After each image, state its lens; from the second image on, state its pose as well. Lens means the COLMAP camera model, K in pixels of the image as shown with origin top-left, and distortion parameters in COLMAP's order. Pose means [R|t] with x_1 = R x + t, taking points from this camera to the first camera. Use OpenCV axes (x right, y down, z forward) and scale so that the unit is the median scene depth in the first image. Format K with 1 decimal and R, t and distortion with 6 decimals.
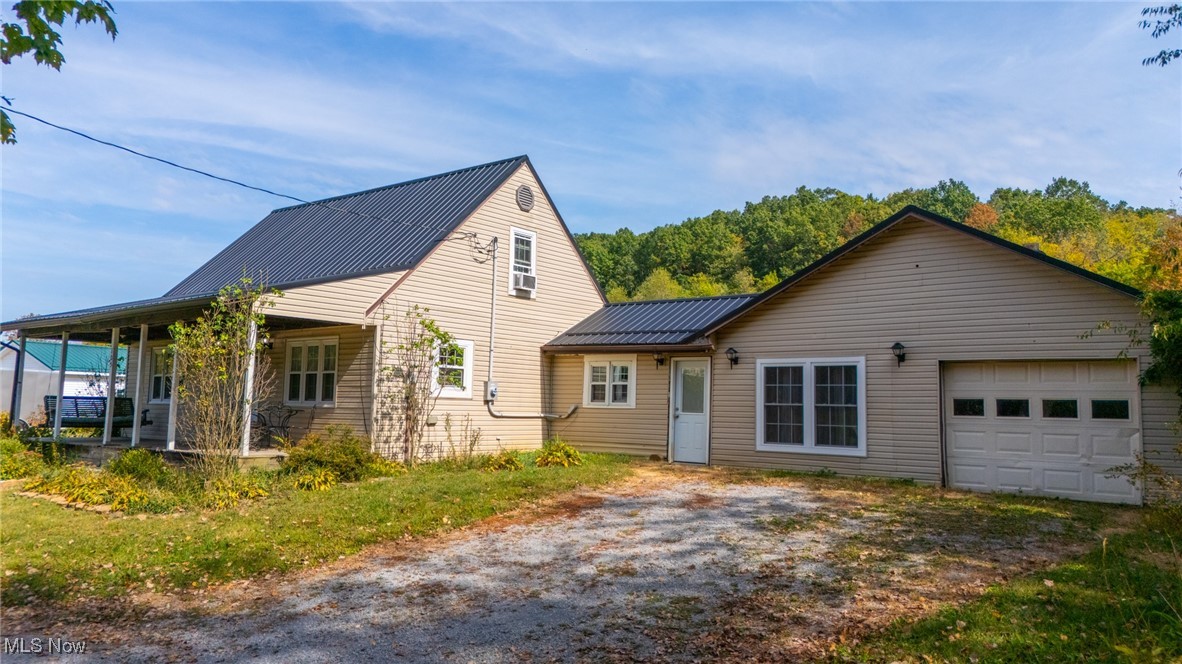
lens RADIAL K [[874.7, 0, 591.0], [0, 874.7, 332.0], [0, 0, 1]] dist [0.080755, -0.000953]
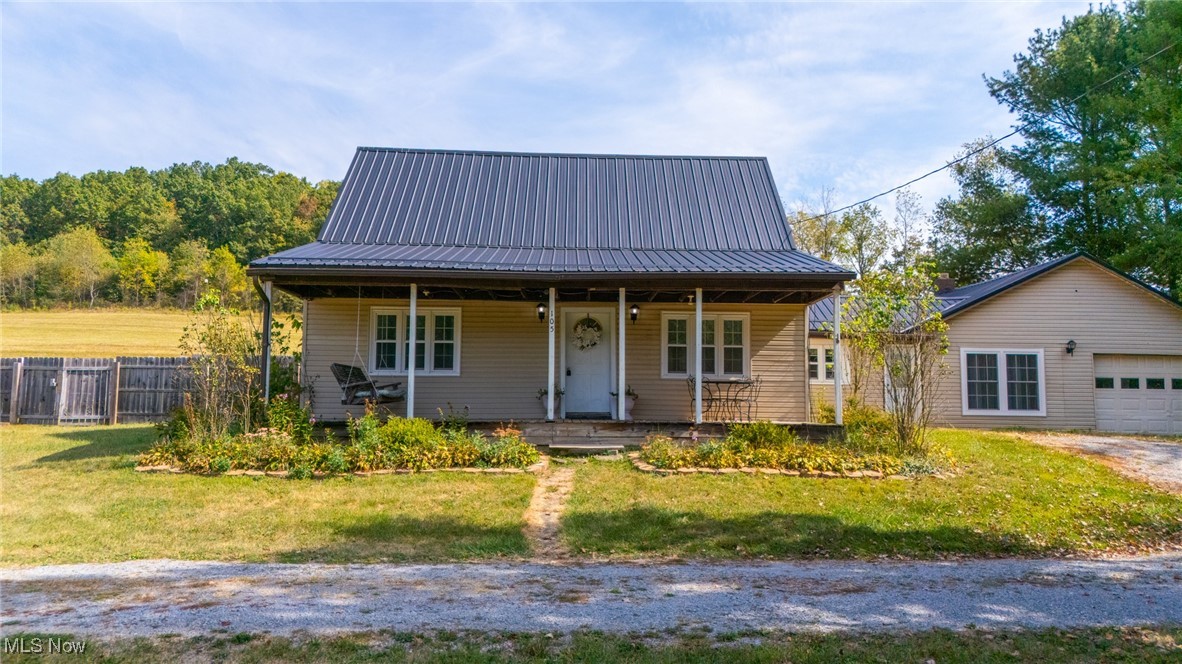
lens RADIAL K [[882.9, 0, 586.0], [0, 882.9, 328.0], [0, 0, 1]] dist [0.037664, -0.002017]
pose [[0.761047, 0.046922, 0.646998, -1.143478], [-0.055669, 0.998425, -0.006927, 0.042357], [-0.646304, -0.030746, 0.762460, 0.330638]]
